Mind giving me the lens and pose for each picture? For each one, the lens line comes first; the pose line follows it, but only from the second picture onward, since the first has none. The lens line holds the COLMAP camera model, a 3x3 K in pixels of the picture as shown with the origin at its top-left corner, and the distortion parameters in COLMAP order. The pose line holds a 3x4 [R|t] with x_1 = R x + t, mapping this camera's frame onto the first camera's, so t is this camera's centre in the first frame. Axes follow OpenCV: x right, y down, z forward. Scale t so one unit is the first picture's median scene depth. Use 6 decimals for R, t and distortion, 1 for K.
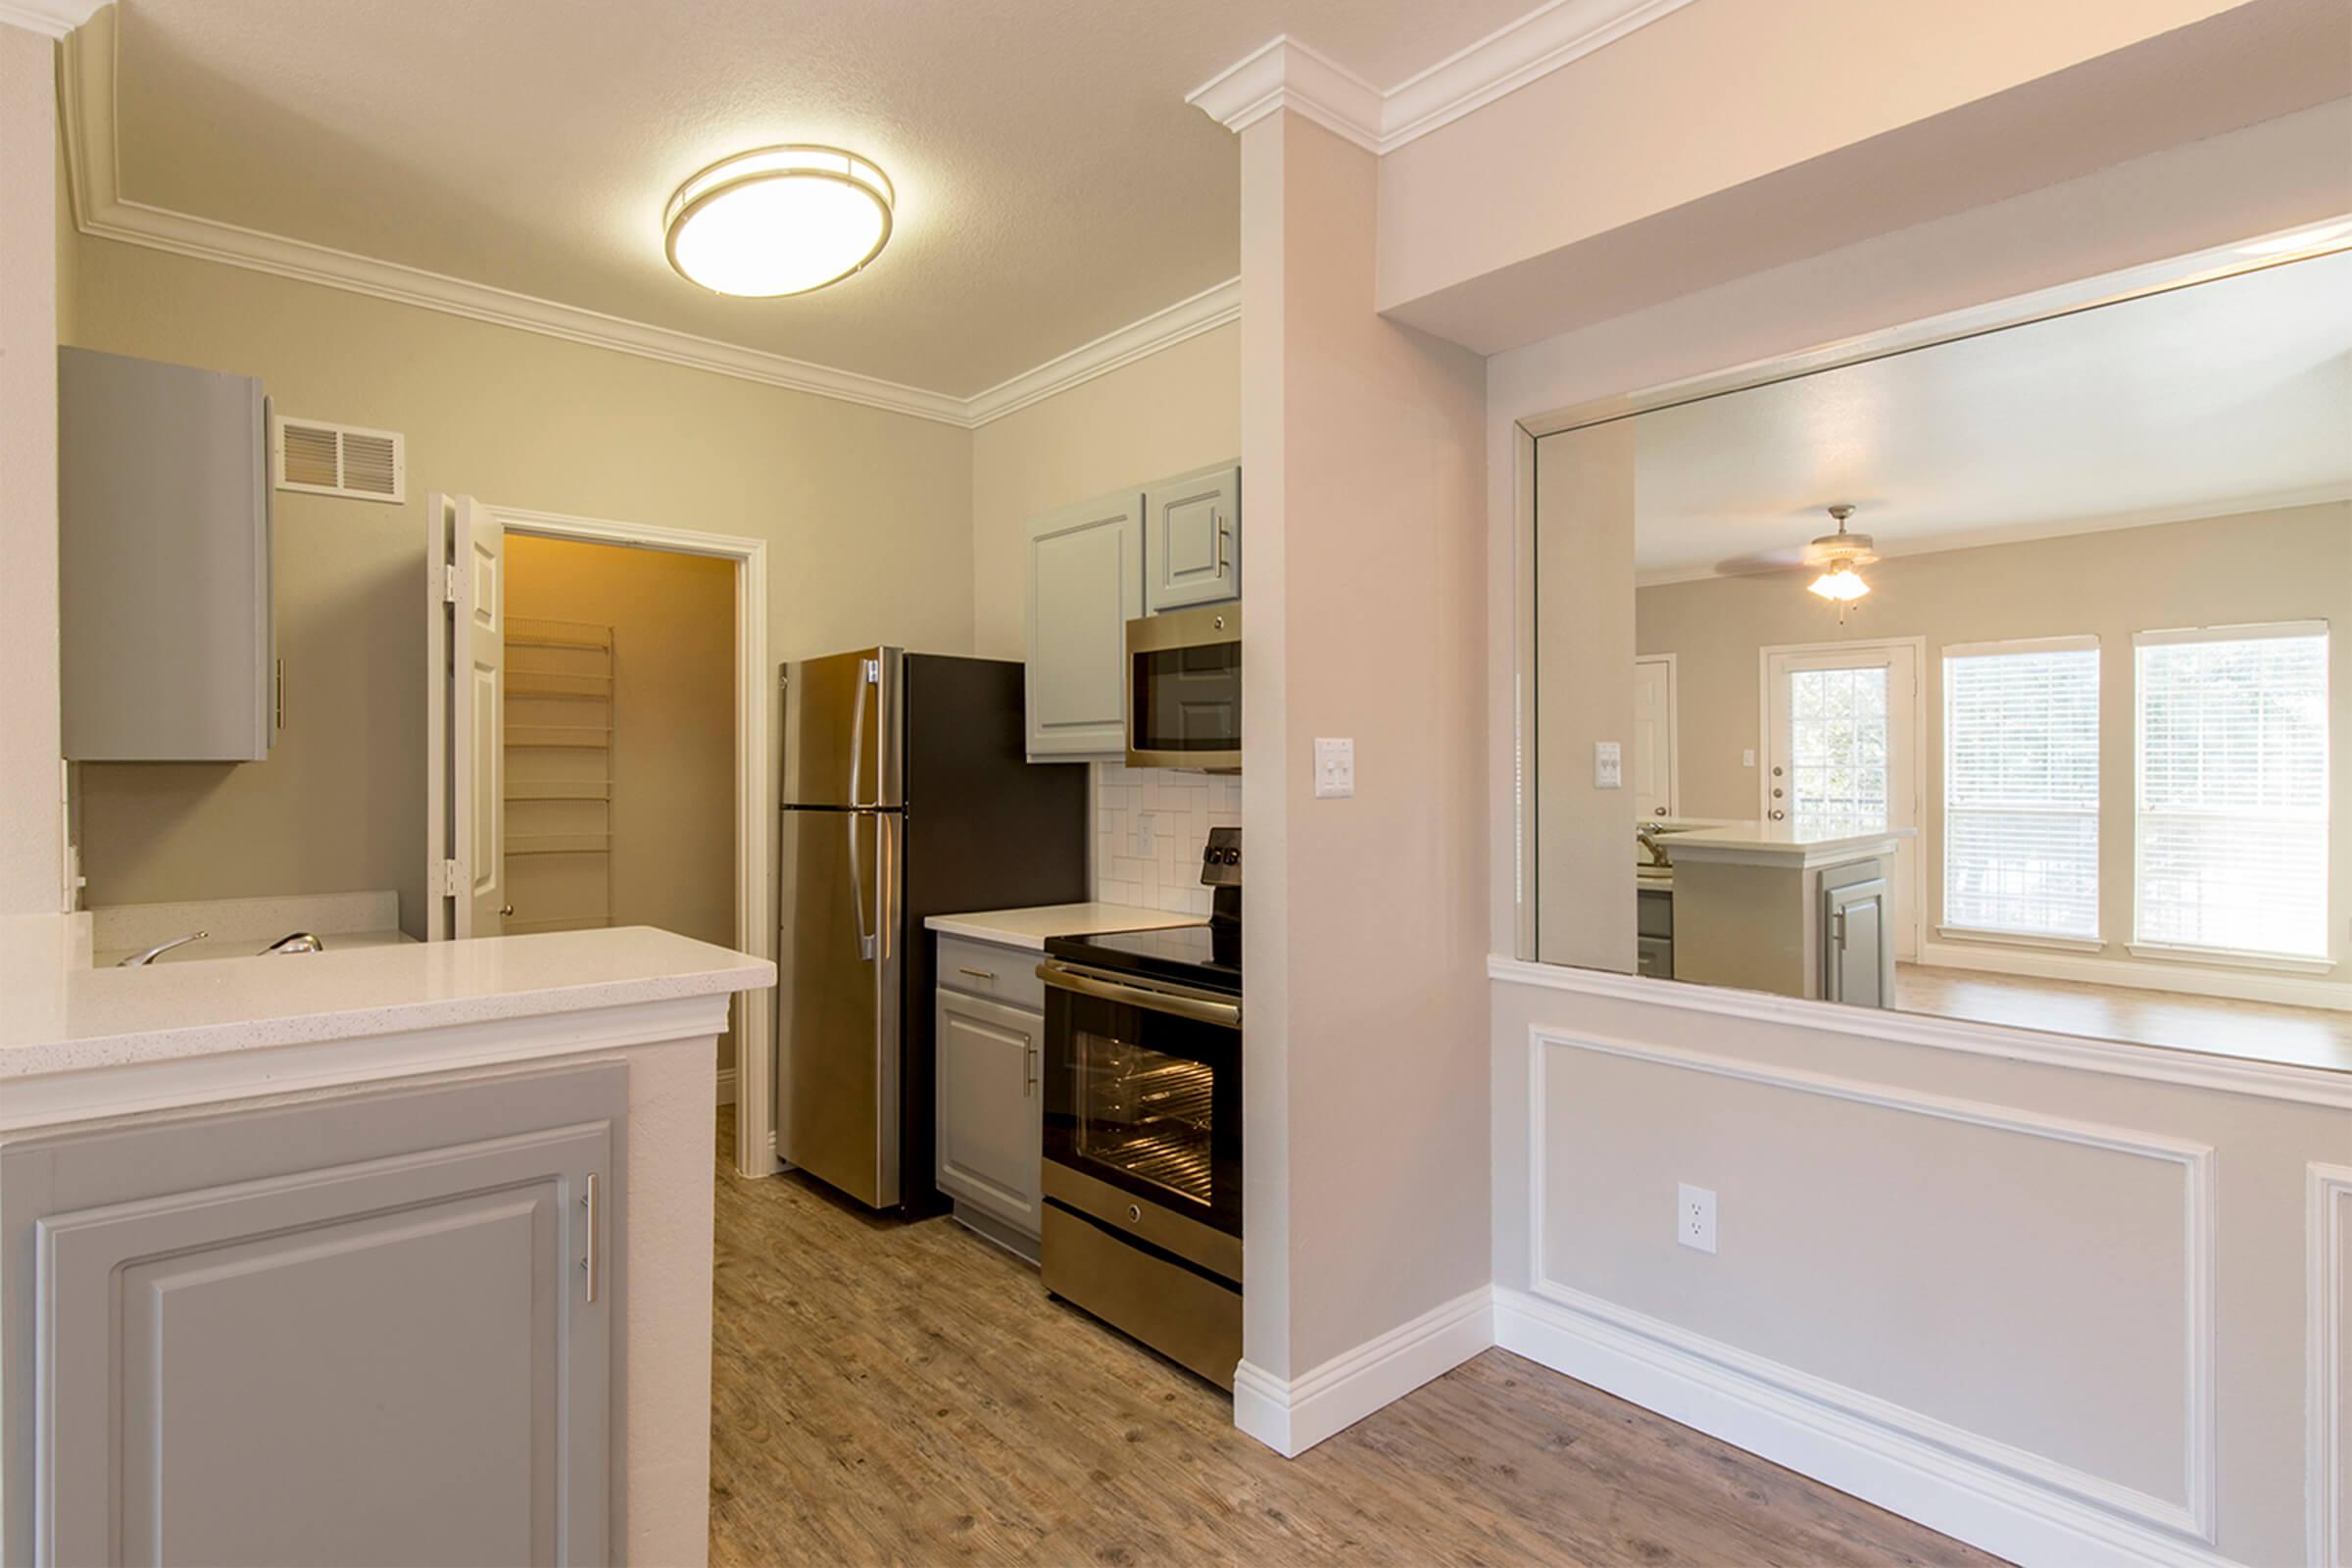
lens RADIAL K [[1180.2, 0, 1213.1], [0, 1180.2, 774.9], [0, 0, 1]] dist [0.003259, -0.004083]
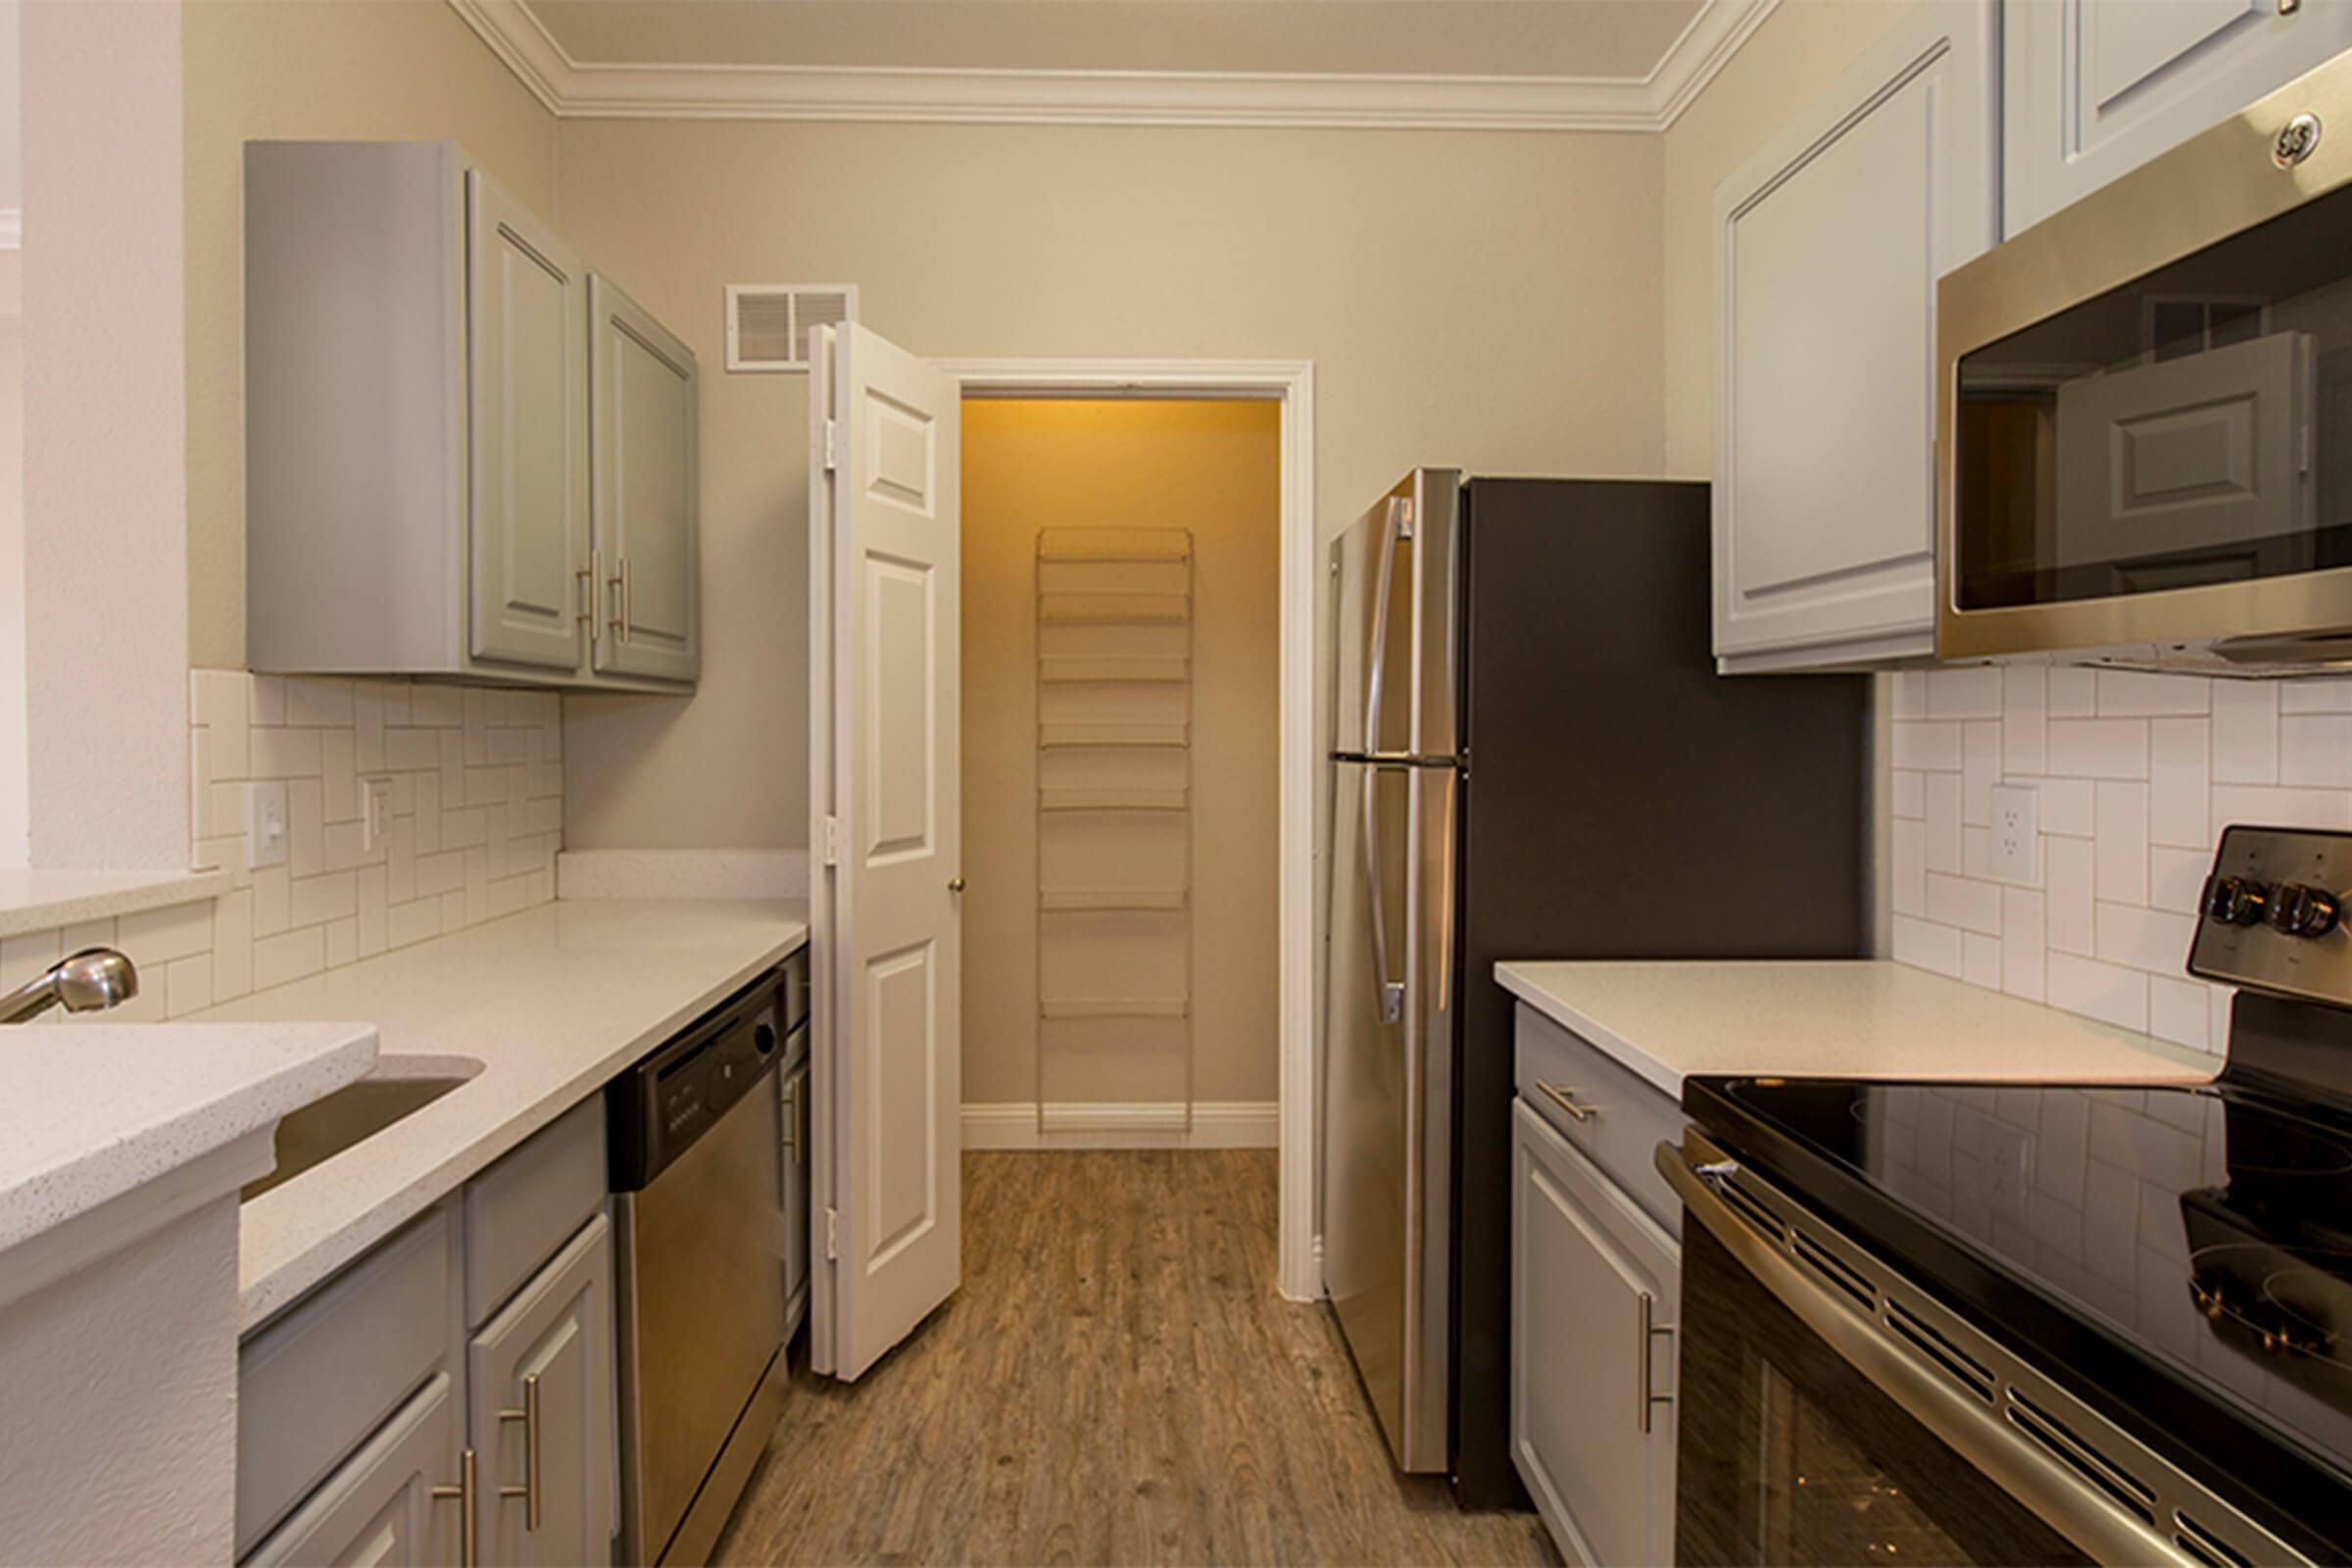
lens RADIAL K [[1180.2, 0, 1113.6], [0, 1180.2, 740.7], [0, 0, 1]] dist [0.003259, -0.004083]
pose [[0.747547, 0.006204, -0.664180, -0.016362], [-0.000352, 0.999960, 0.008944, 0.014417], [0.664209, -0.006452, 0.747519, 0.482415]]
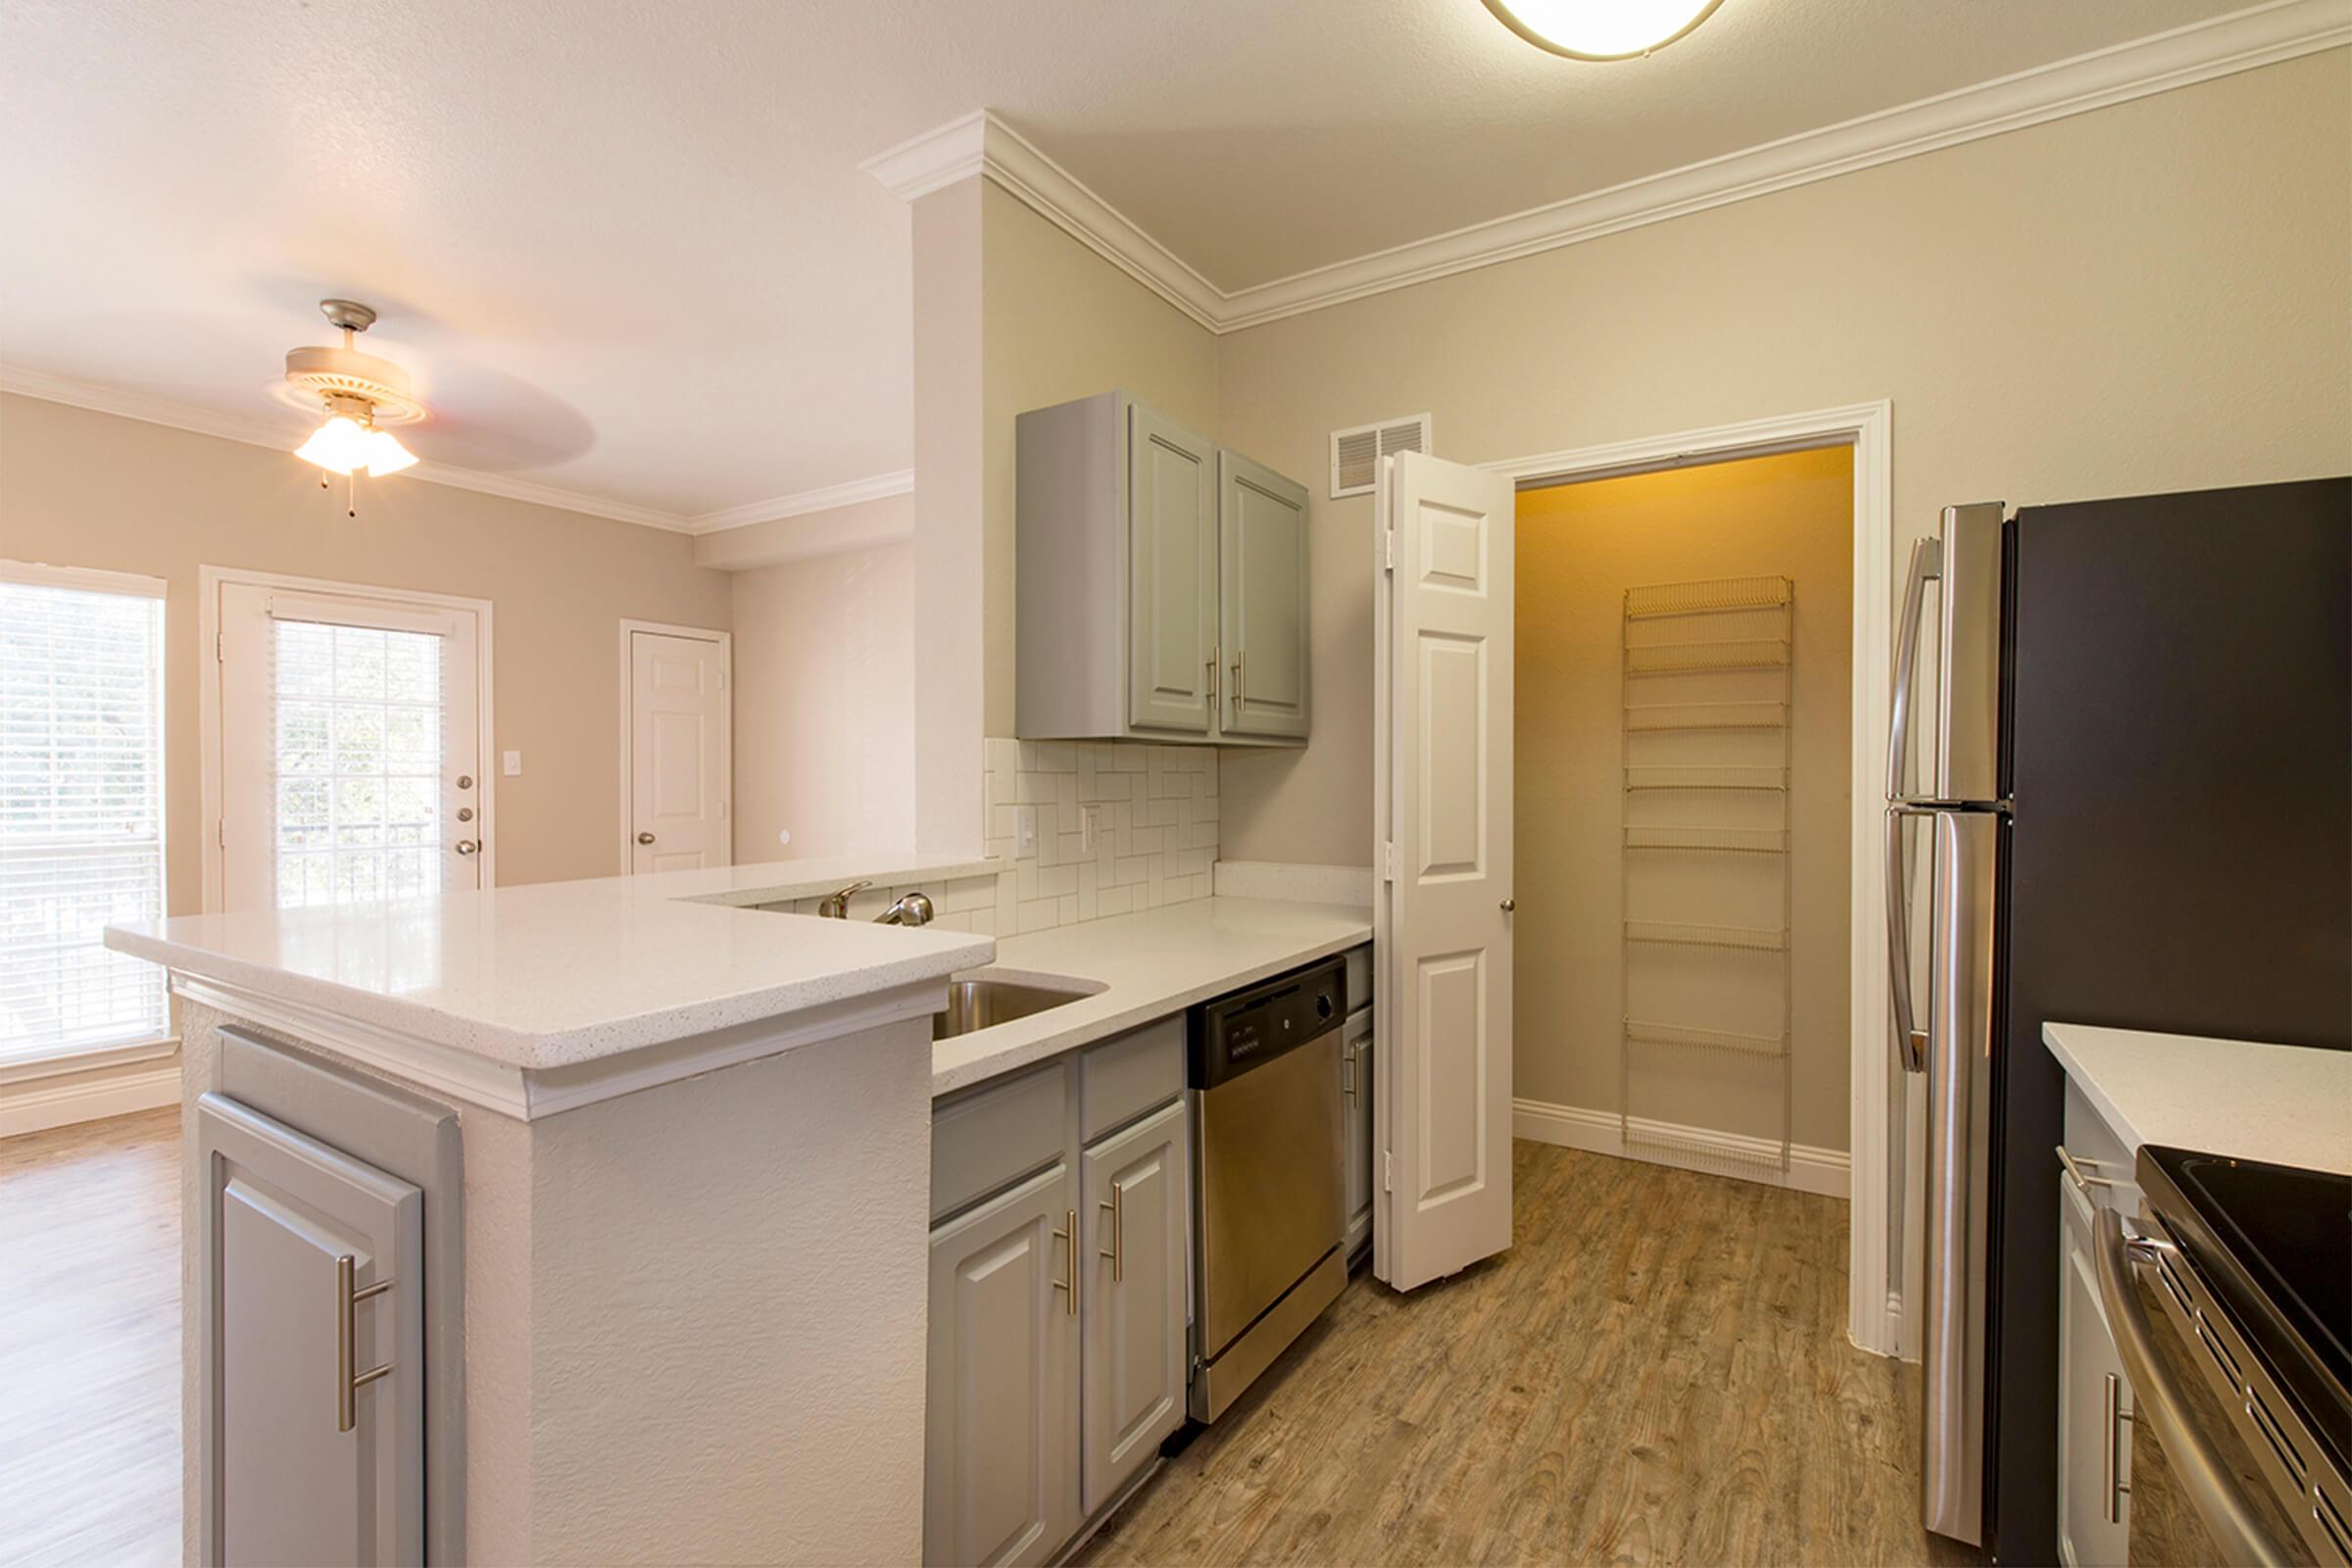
lens RADIAL K [[1024.5, 0, 1144.7], [0, 1024.5, 777.7], [0, 0, 1]] dist [0.001060, -0.001158]
pose [[0.255995, 0.004509, -0.966668, 0.082843], [-0.000333, 0.999989, 0.004576, 0.013633], [0.966678, -0.000850, 0.255994, 0.515743]]
